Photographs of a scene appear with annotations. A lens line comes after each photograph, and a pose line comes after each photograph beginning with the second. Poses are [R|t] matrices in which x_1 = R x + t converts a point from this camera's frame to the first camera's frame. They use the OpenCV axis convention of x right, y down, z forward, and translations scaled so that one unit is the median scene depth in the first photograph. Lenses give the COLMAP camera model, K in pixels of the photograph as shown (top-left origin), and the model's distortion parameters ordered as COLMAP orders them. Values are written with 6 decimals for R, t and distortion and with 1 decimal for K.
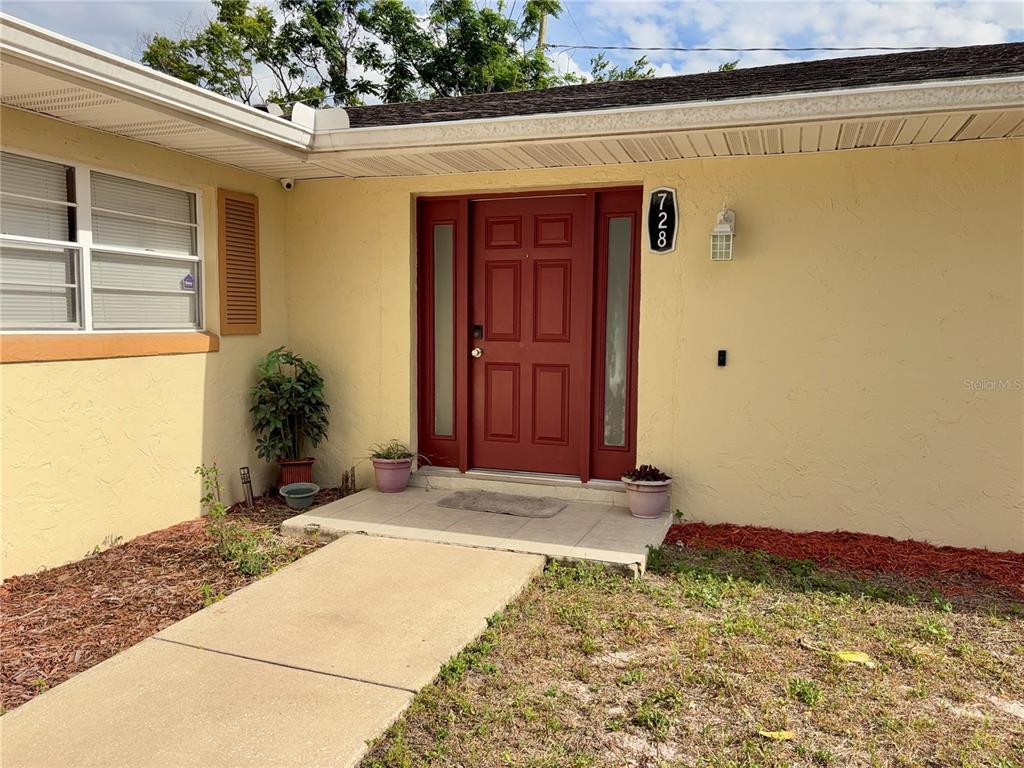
lens RADIAL K [[775.6, 0, 509.5], [0, 775.6, 379.7], [0, 0, 1]] dist [0.059717, -0.060680]
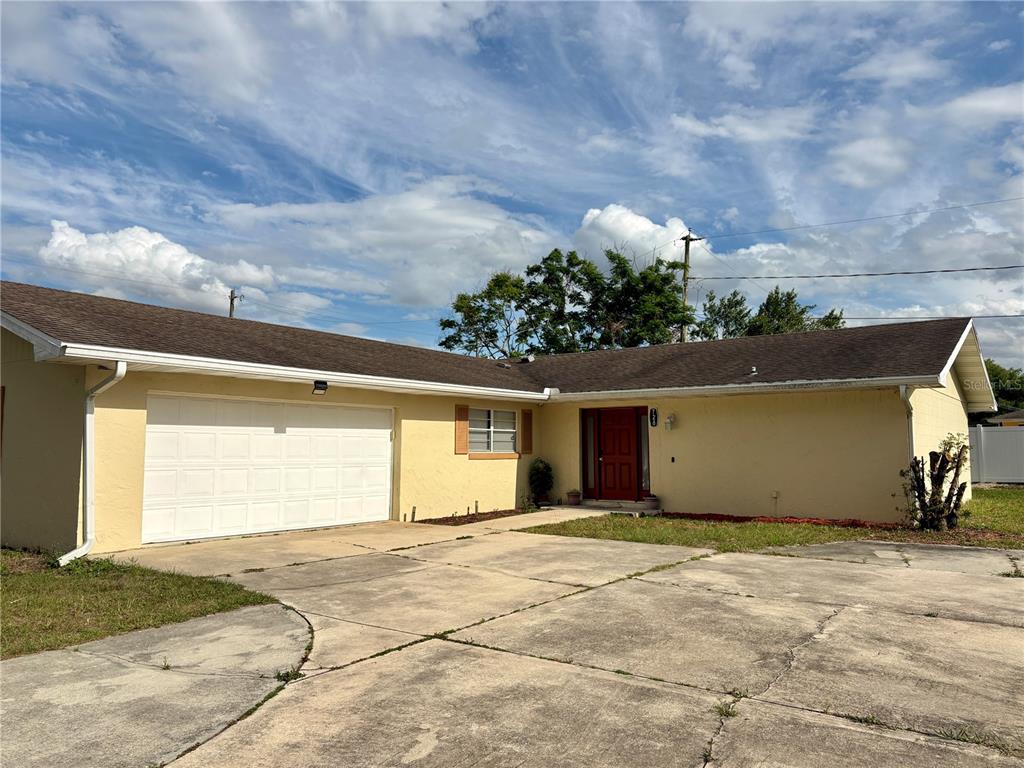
lens RADIAL K [[775.6, 0, 521.8], [0, 775.6, 392.8], [0, 0, 1]] dist [0.059717, -0.060680]
pose [[0.964885, -0.030162, -0.260934, 0.470017], [-0.010829, 0.987973, -0.154245, 0.184259], [0.262449, 0.151655, 0.952954, -2.060466]]
